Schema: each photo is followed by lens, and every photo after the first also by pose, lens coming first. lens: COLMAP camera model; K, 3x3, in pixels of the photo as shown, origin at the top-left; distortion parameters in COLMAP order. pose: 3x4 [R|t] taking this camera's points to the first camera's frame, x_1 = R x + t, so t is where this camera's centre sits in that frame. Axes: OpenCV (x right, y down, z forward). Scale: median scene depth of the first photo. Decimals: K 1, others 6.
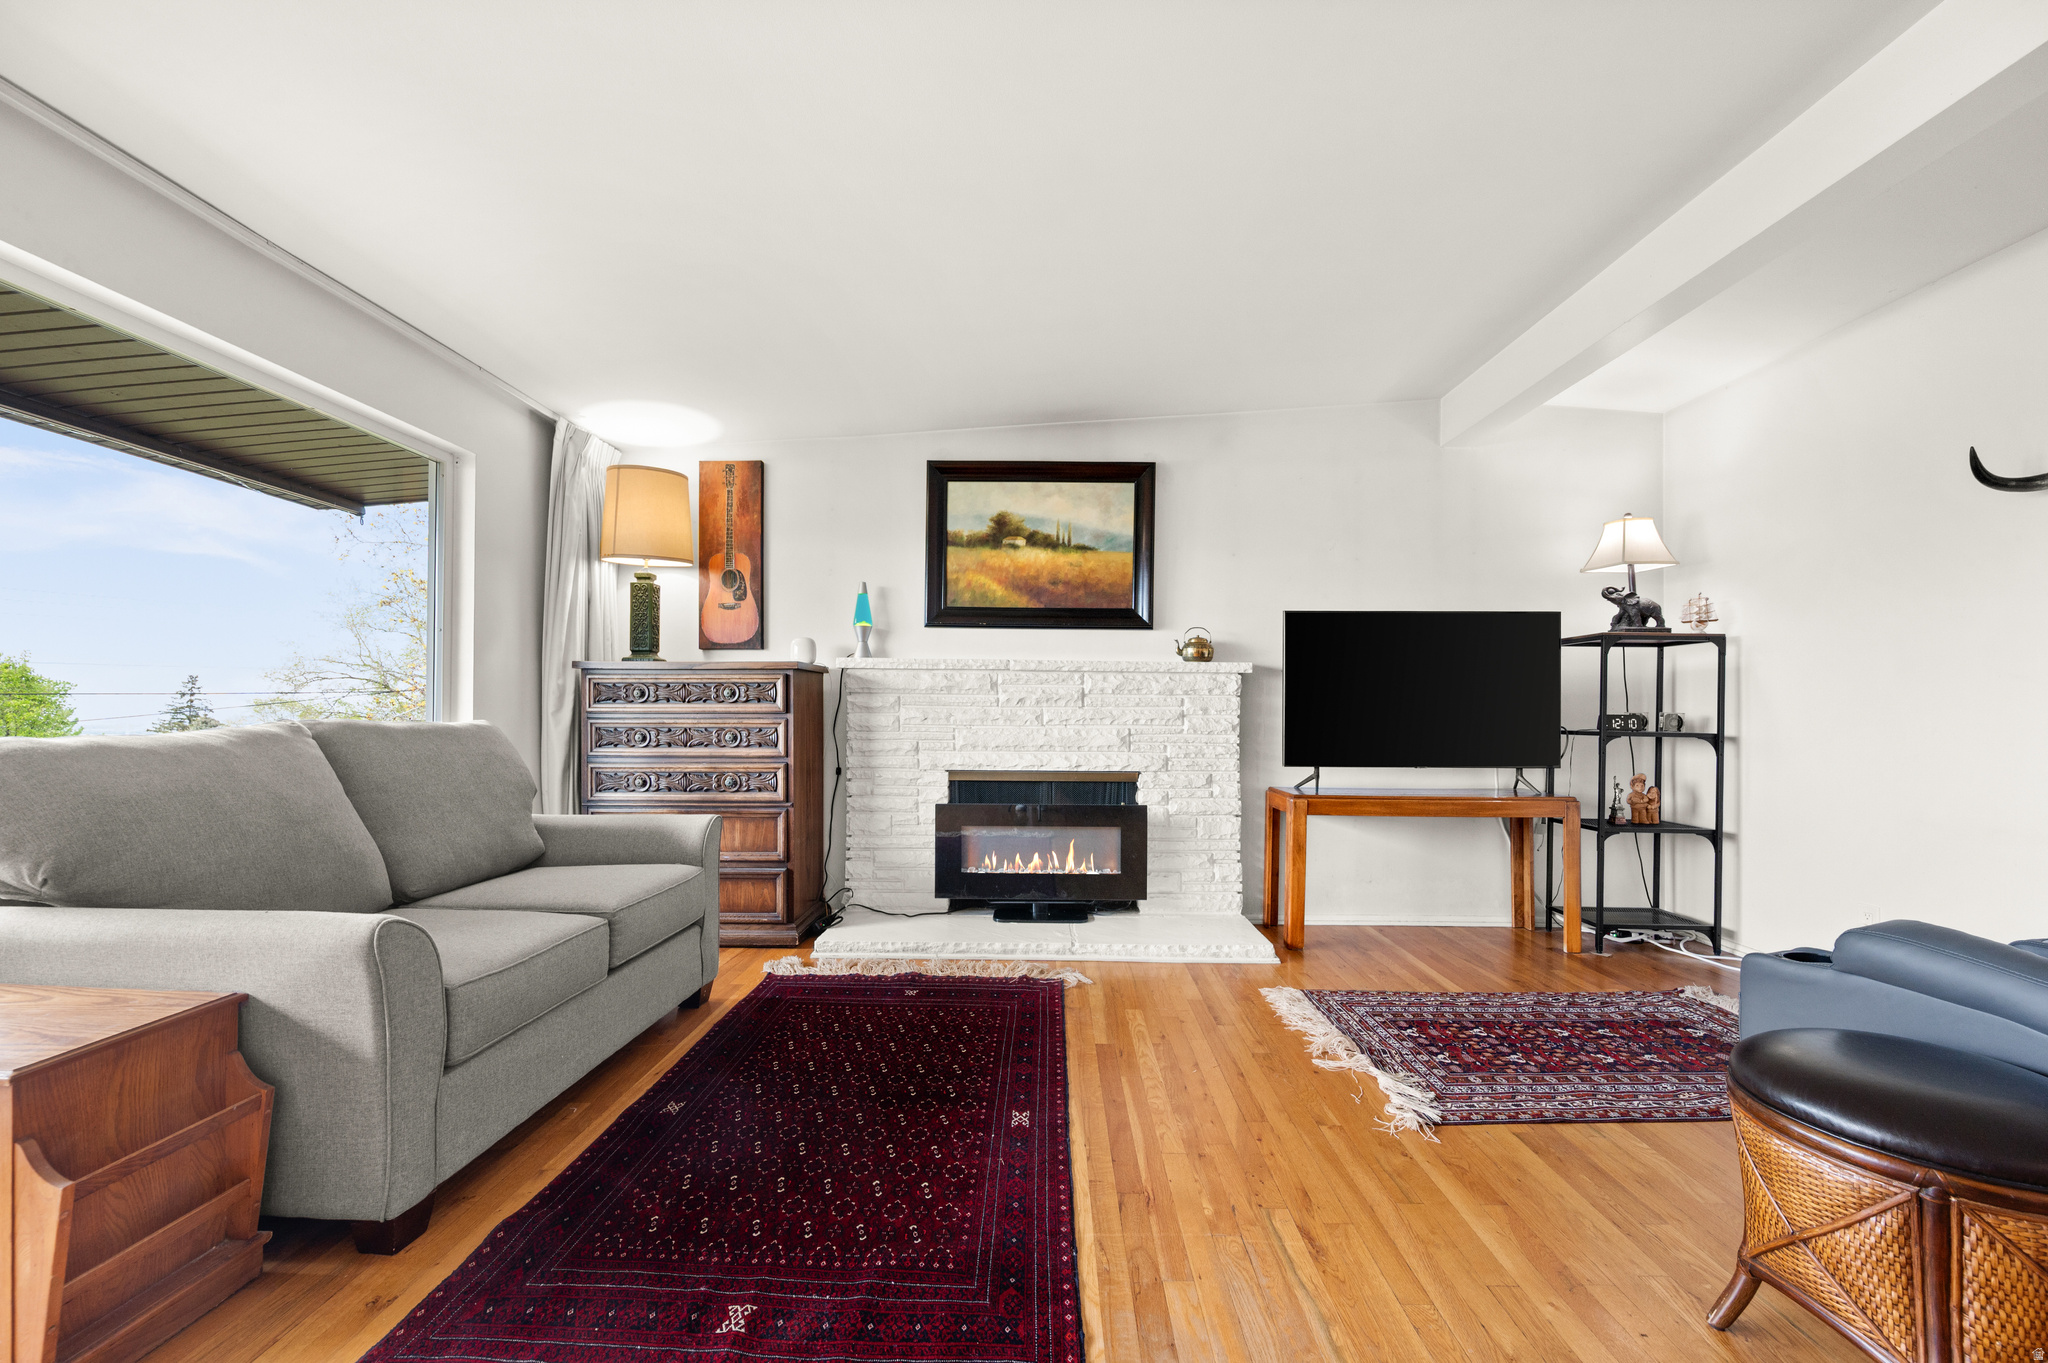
lens RADIAL K [[808.0, 0, 1025.2], [0, 808.0, 708.3], [0, 0, 1]] dist [-0.002328, 0.000456]
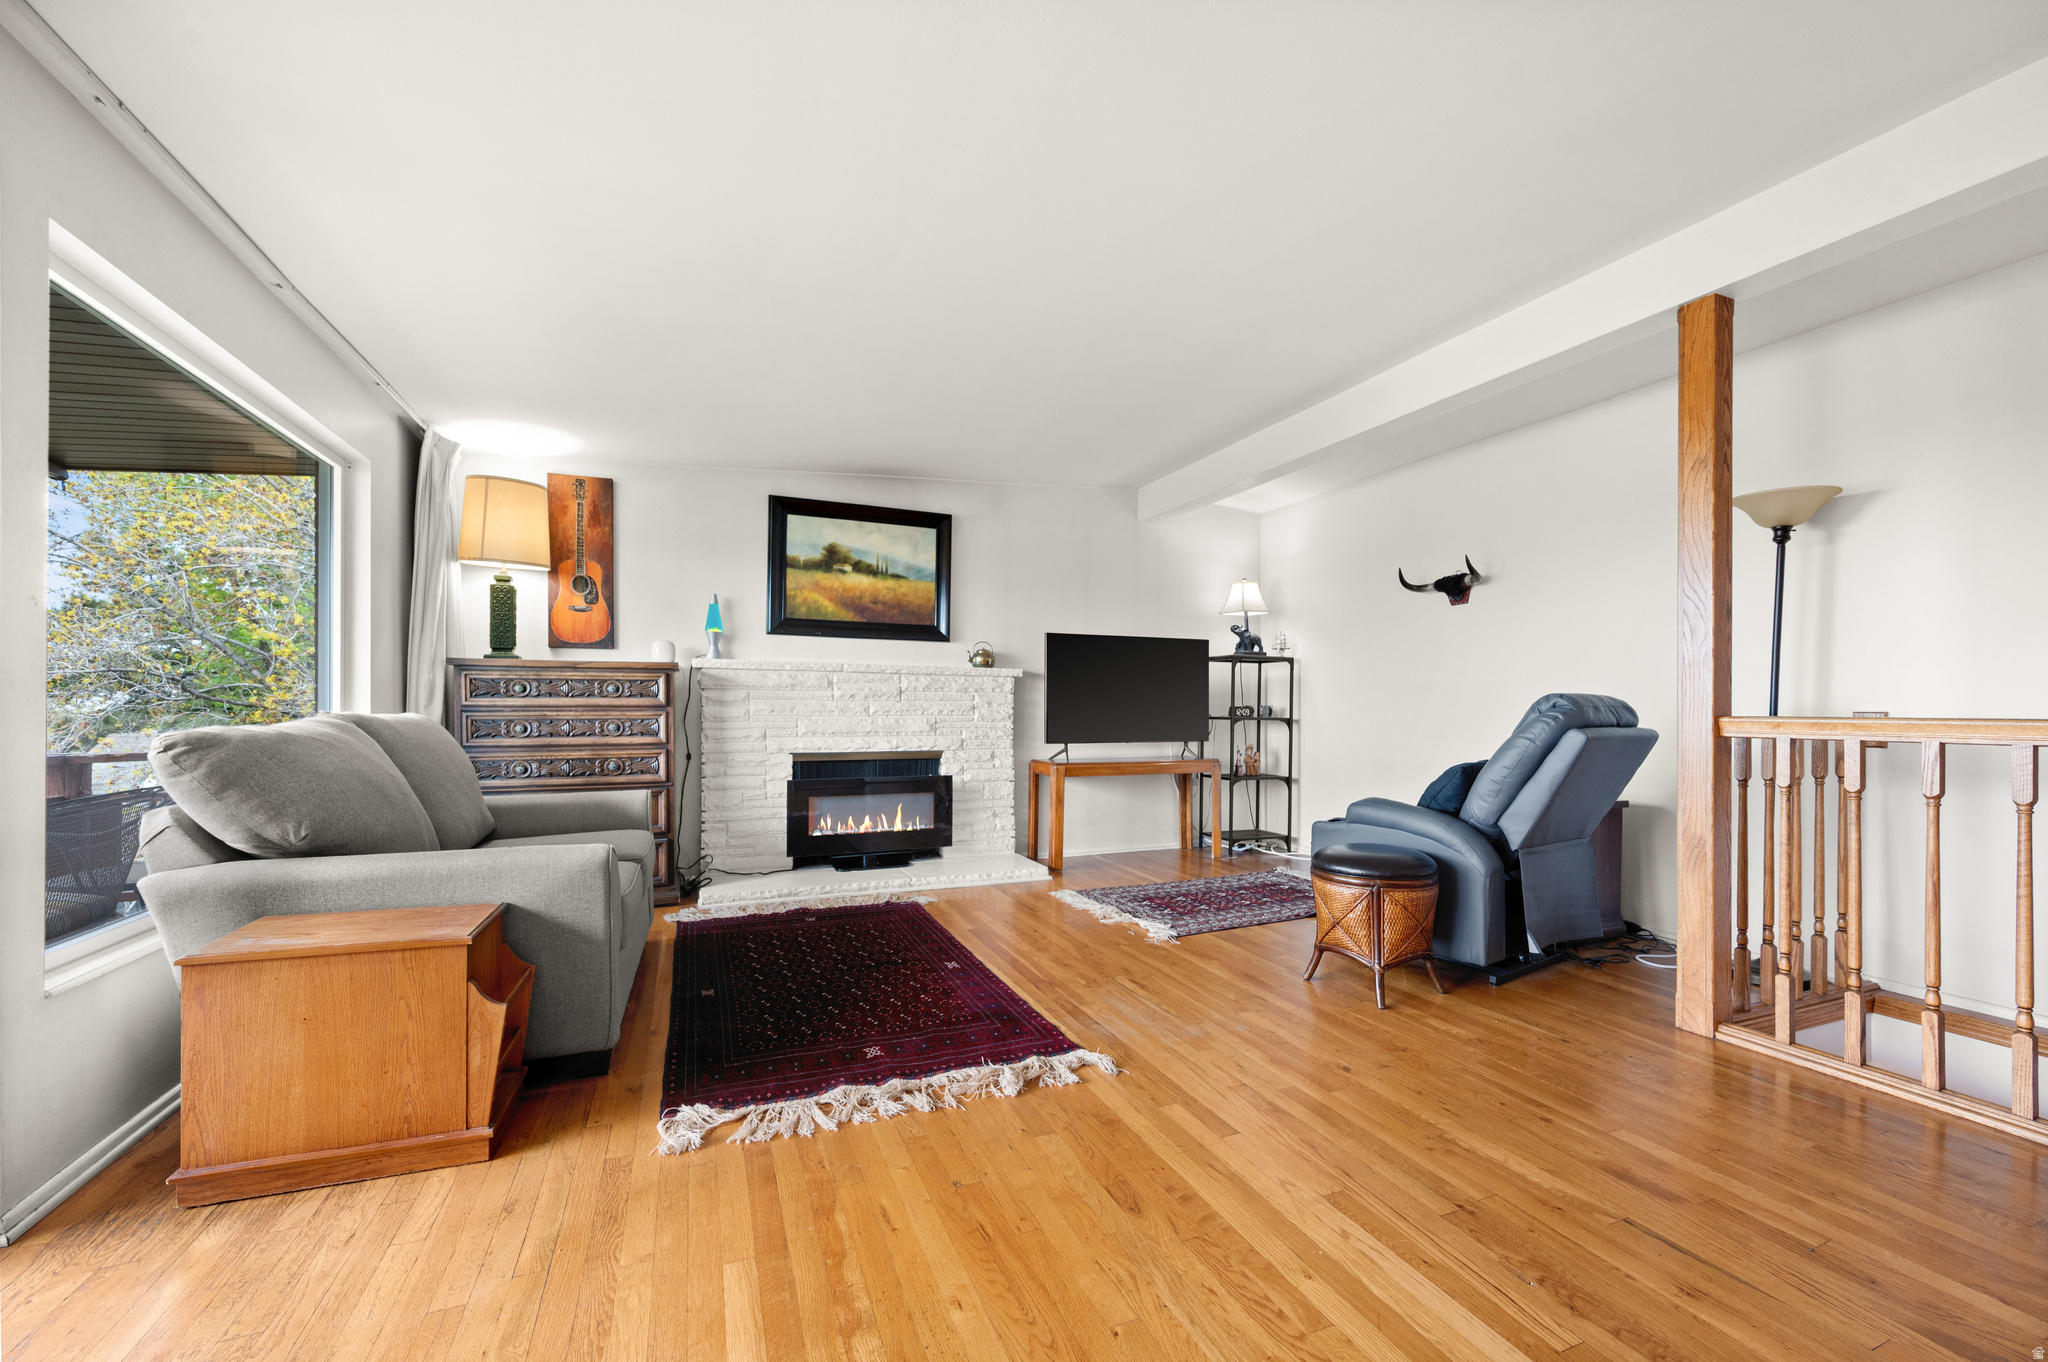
lens RADIAL K [[808.0, 0, 1024.4], [0, 808.0, 706.8], [0, 0, 1]] dist [-0.002328, 0.000456]
pose [[0.915238, -0.001768, 0.402911, -0.282588], [-0.001082, 0.999976, 0.006845, -0.001855], [-0.402913, -0.006701, 0.915214, -0.271268]]
